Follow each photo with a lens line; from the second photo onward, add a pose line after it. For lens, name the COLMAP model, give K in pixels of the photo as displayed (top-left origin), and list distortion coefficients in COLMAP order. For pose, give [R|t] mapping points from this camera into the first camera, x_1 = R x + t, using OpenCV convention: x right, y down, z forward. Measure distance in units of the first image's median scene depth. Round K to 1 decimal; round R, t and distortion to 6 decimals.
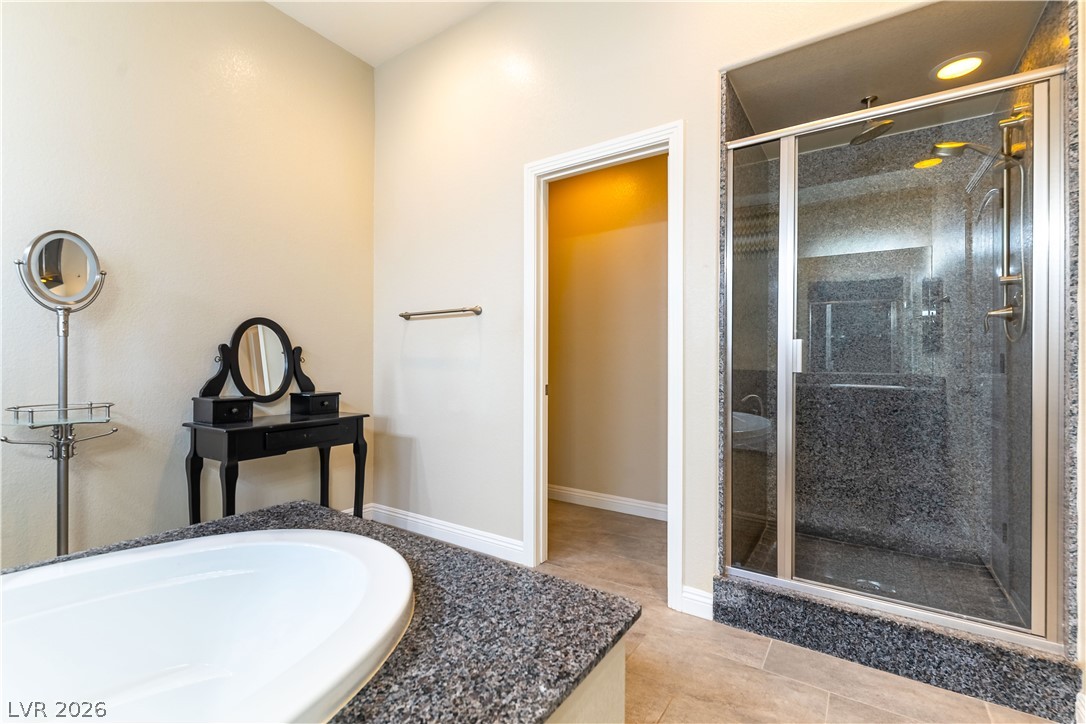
lens RADIAL K [[475.6, 0, 555.6], [0, 475.6, 359.7], [0, 0, 1]] dist [-0.001289, -0.000529]
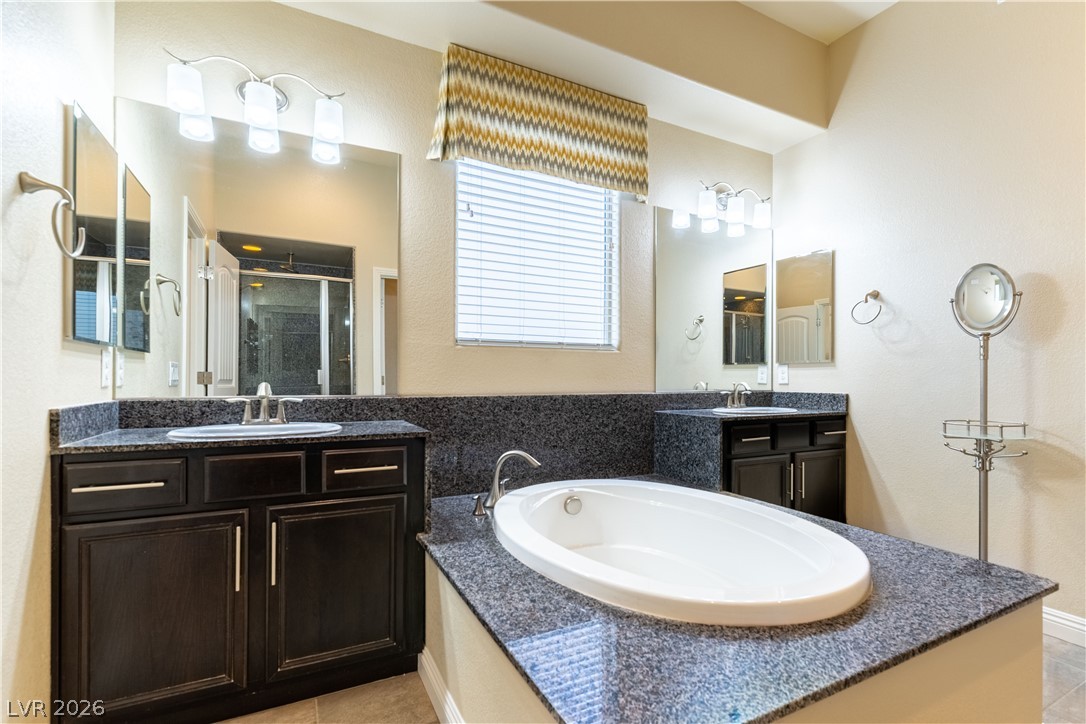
lens RADIAL K [[518.4, 0, 585.1], [0, 518.4, 378.0], [0, 0, 1]] dist [-0.000772, -0.000207]
pose [[-0.453226, -0.005653, -0.891378, 0.452849], [-0.000446, 0.999981, -0.006114, 0.001602], [0.891396, -0.002373, -0.453220, 0.722599]]
